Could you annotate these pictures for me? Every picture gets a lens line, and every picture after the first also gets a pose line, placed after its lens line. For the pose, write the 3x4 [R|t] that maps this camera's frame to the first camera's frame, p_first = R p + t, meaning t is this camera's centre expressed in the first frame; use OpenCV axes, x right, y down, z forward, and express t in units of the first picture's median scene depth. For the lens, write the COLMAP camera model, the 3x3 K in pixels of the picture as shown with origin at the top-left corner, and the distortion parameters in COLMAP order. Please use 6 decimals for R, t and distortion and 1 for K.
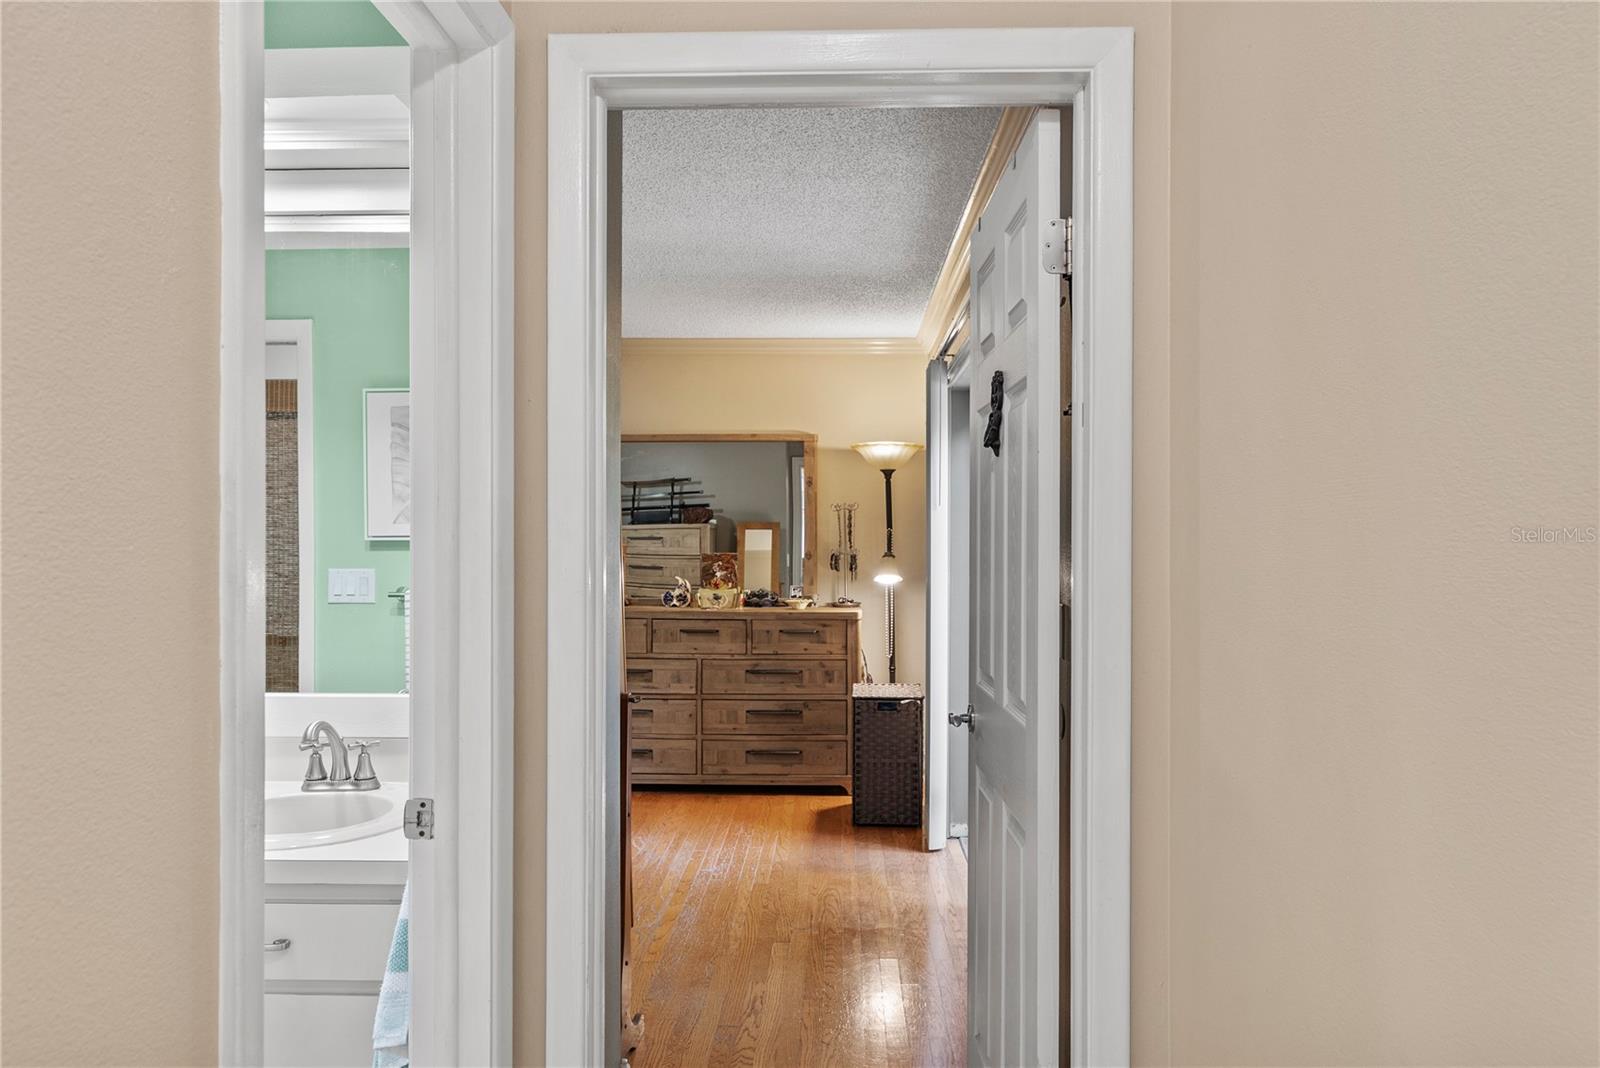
lens RADIAL K [[1084.7, 0, 801.7], [0, 1084.7, 532.6], [0, 0, 1]] dist [0.000044, 0.000353]
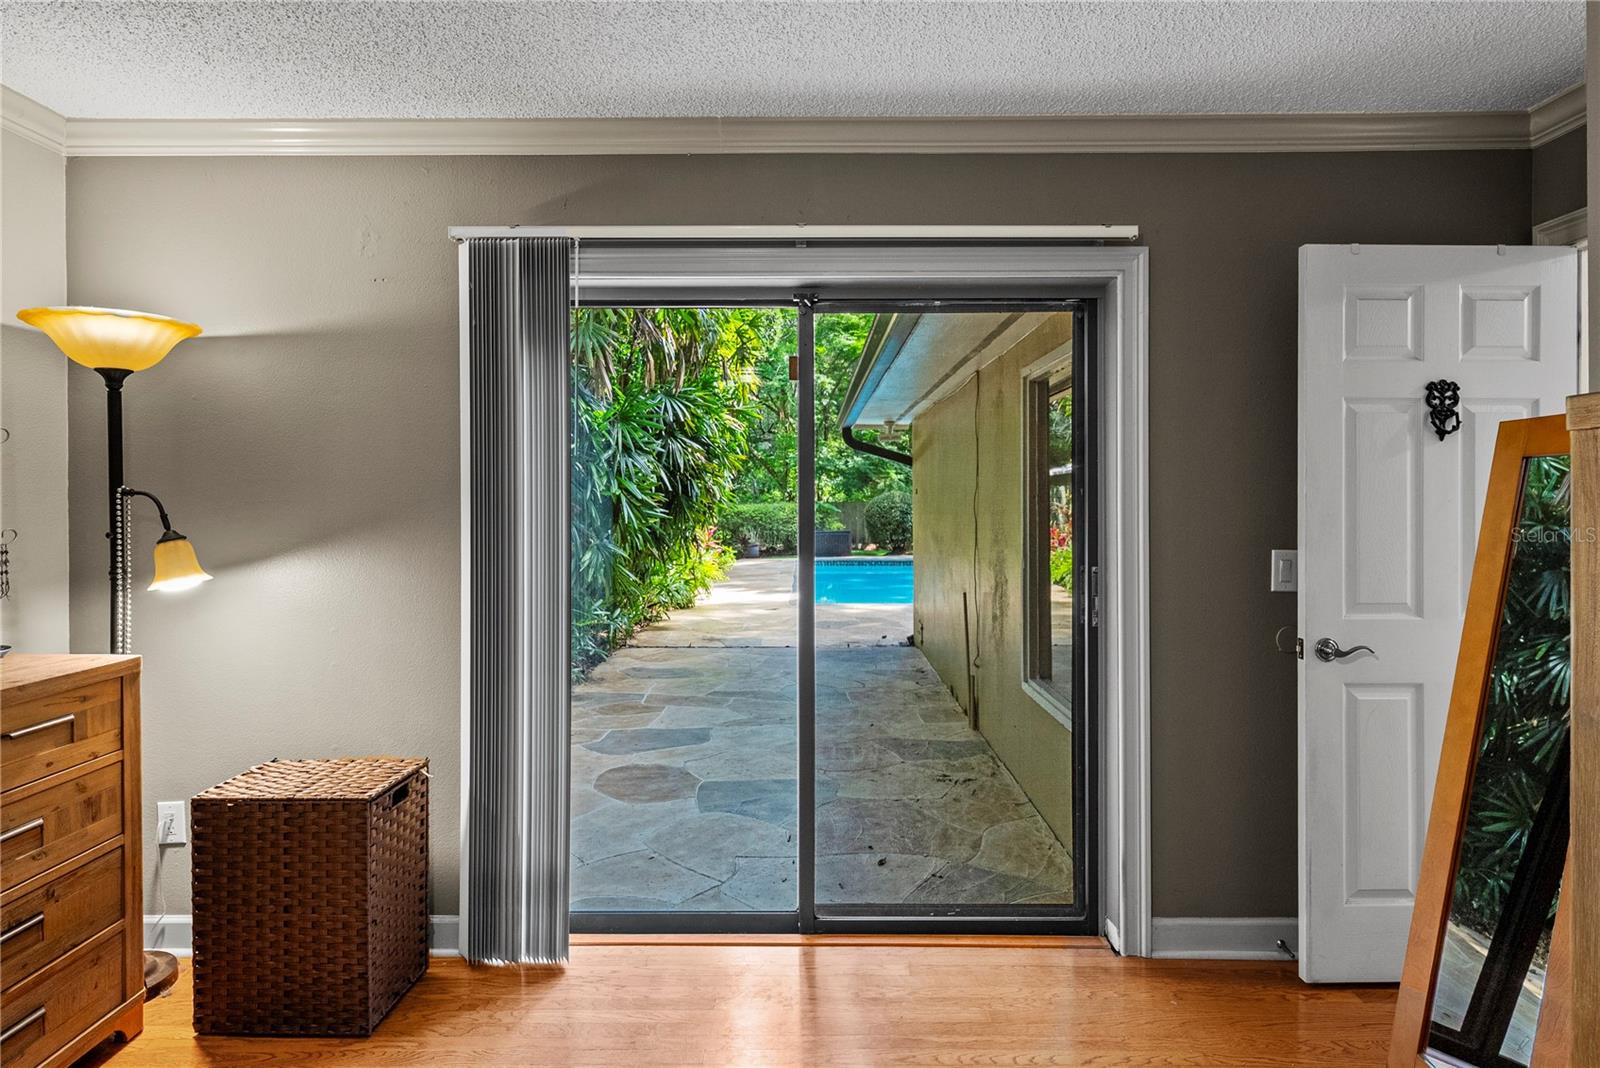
lens RADIAL K [[907.7, 0, 808.7], [0, 907.7, 496.8], [0, 0, 1]] dist [0.002773, -0.000537]
pose [[-0.042119, 0.000704, 0.999112, -0.366995], [0.001405, 0.999999, -0.000646, 0.002346], [-0.999112, 0.001377, -0.042119, 0.711675]]
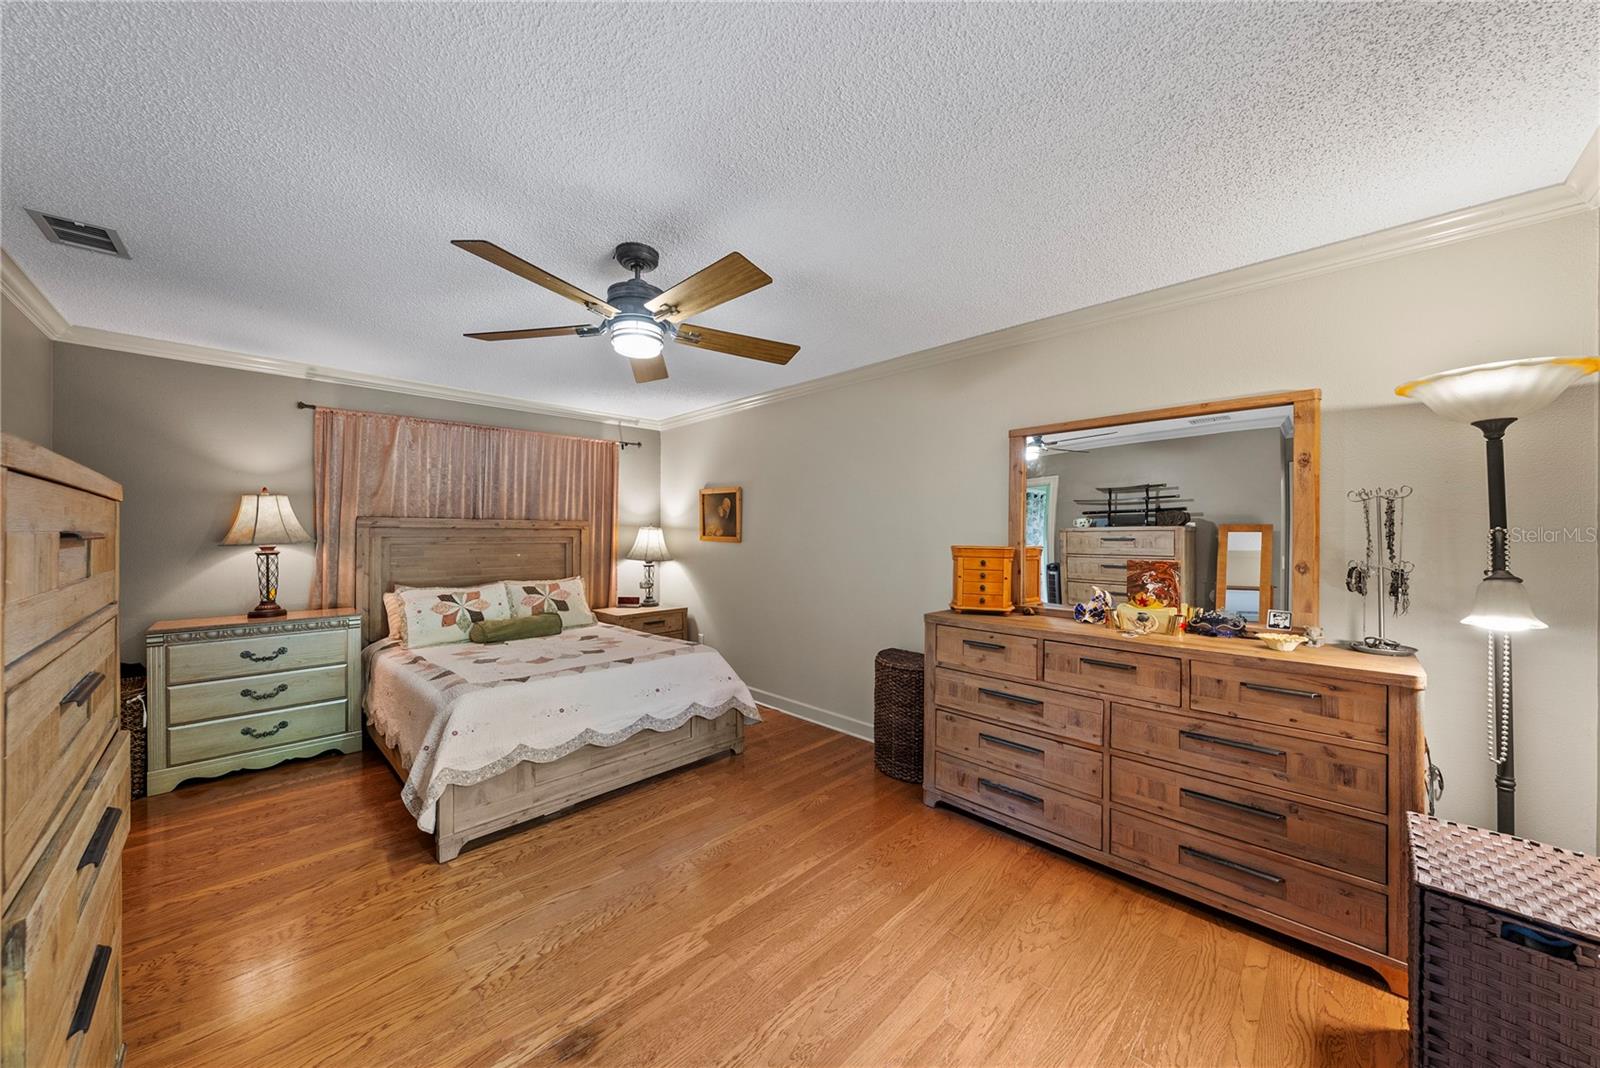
lens RADIAL K [[560.2, 0, 809.1], [0, 560.2, 535.1], [0, 0, 1]] dist [0.000428, 0.000911]
pose [[0.743279, 0.005555, -0.668958, 0.011927], [-0.004024, 0.999985, 0.003832, 0.000383], [0.668969, -0.000156, 0.743290, 0.569362]]
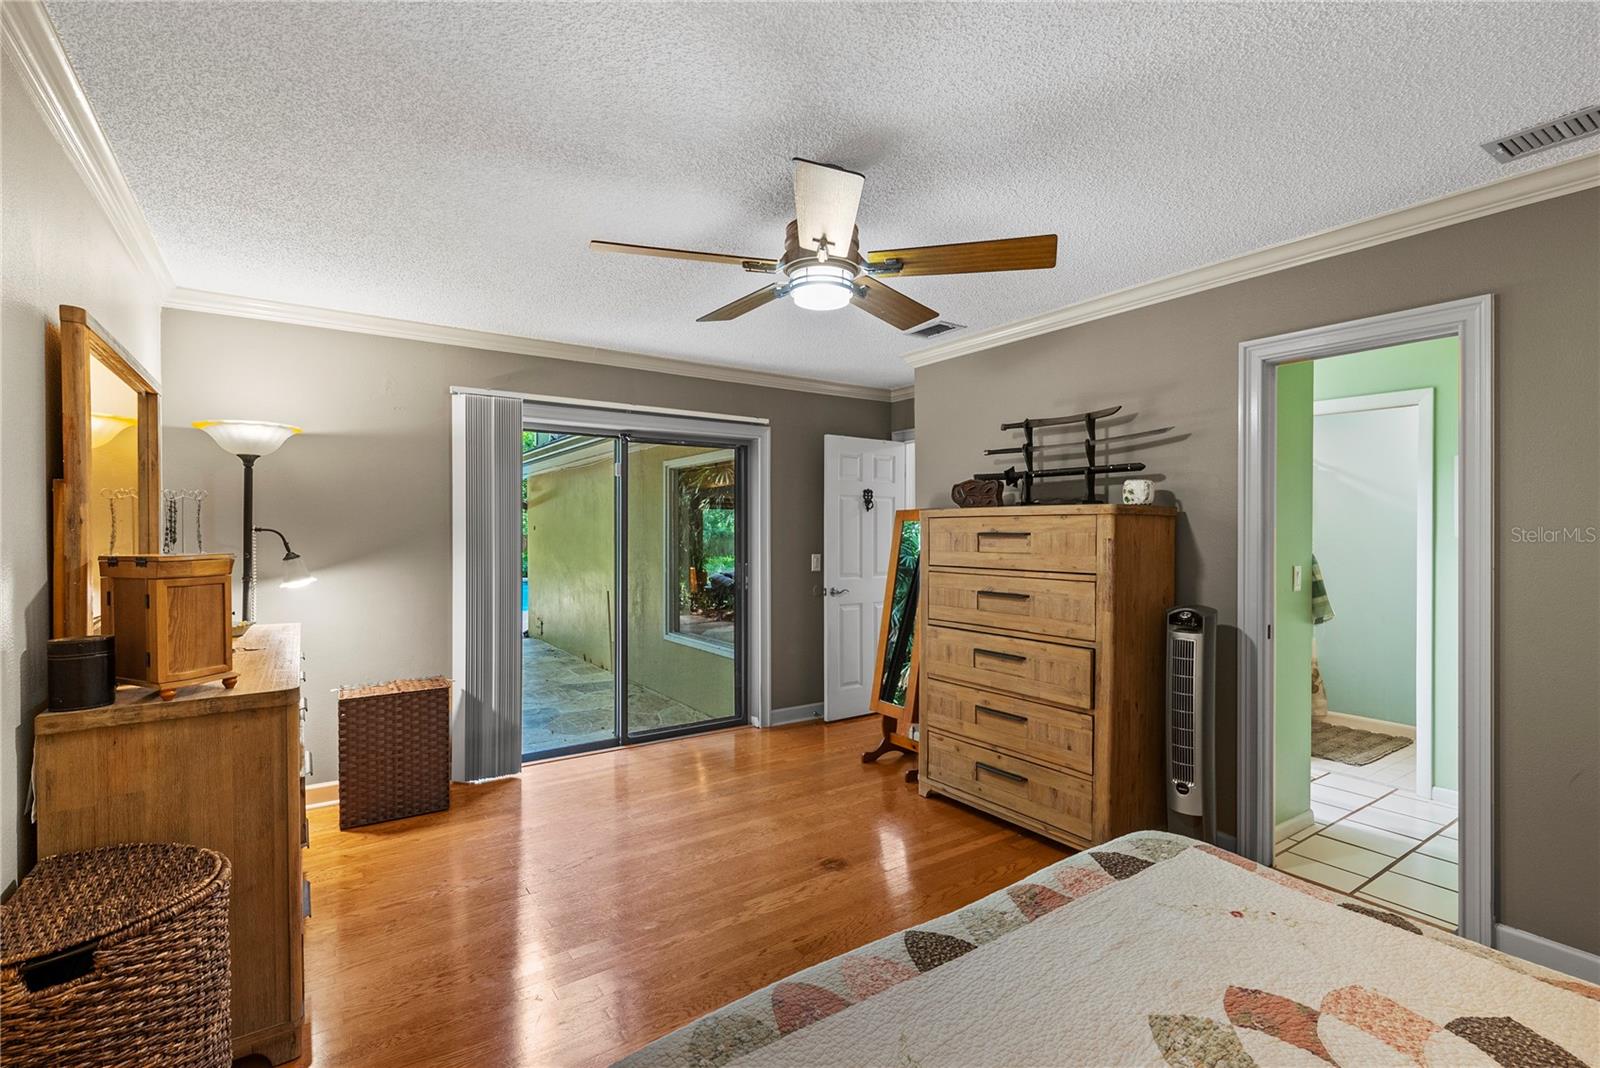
lens RADIAL K [[728.7, 0, 800.8], [0, 728.7, 535.4], [0, 0, 1]] dist [0.003317, -0.001006]
pose [[-0.600871, -0.002054, 0.799344, -0.641016], [0.001578, 0.999992, 0.003756, 0.002340], [-0.799345, 0.003519, -0.600862, 1.021884]]
